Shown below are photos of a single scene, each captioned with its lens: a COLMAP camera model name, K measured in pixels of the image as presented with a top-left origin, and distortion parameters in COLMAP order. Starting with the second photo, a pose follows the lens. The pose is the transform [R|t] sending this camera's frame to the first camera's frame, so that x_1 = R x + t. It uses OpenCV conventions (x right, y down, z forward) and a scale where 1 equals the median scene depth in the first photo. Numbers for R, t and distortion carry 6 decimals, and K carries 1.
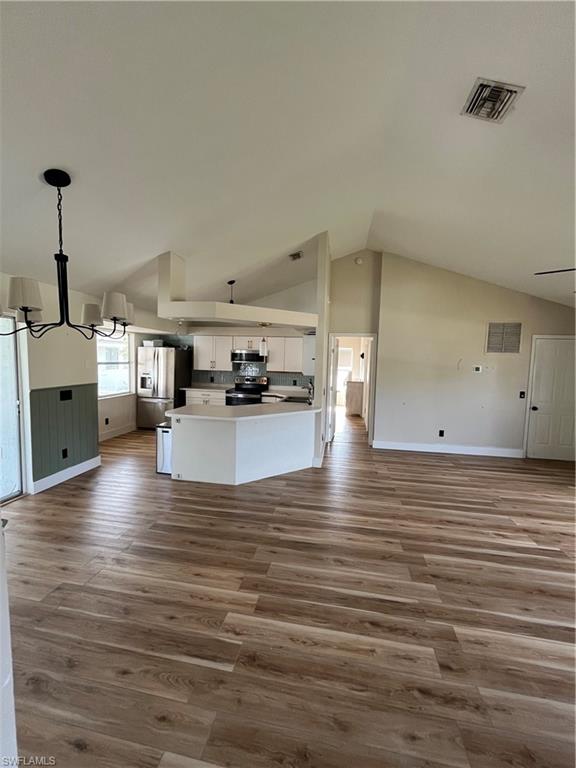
lens RADIAL K [[308.5, 0, 287.7], [0, 308.5, 383.2], [0, 0, 1]] dist [0.000315, -0.000243]
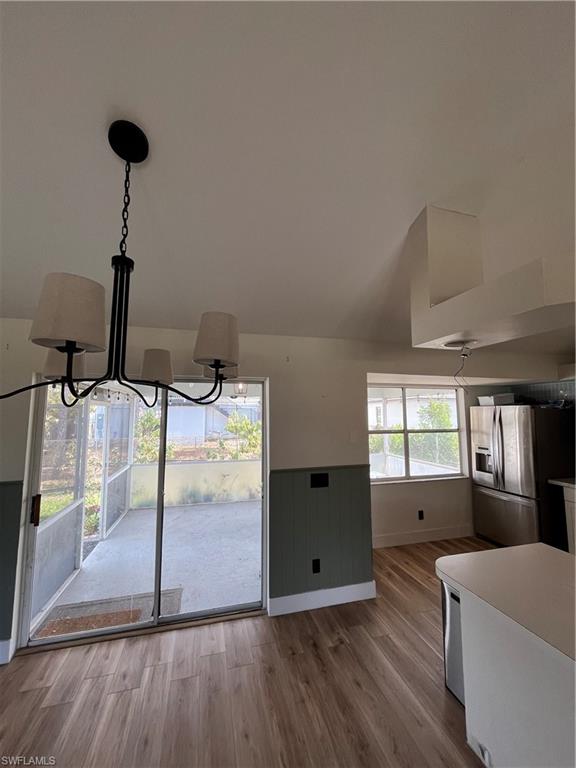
lens RADIAL K [[308.5, 0, 287.2], [0, 308.5, 382.9], [0, 0, 1]] dist [0.000315, -0.000243]
pose [[0.420885, -0.118222, -0.899377, -0.042558], [-0.058711, 0.985842, -0.157063, -0.040150], [0.905212, 0.118909, 0.407985, 0.359235]]
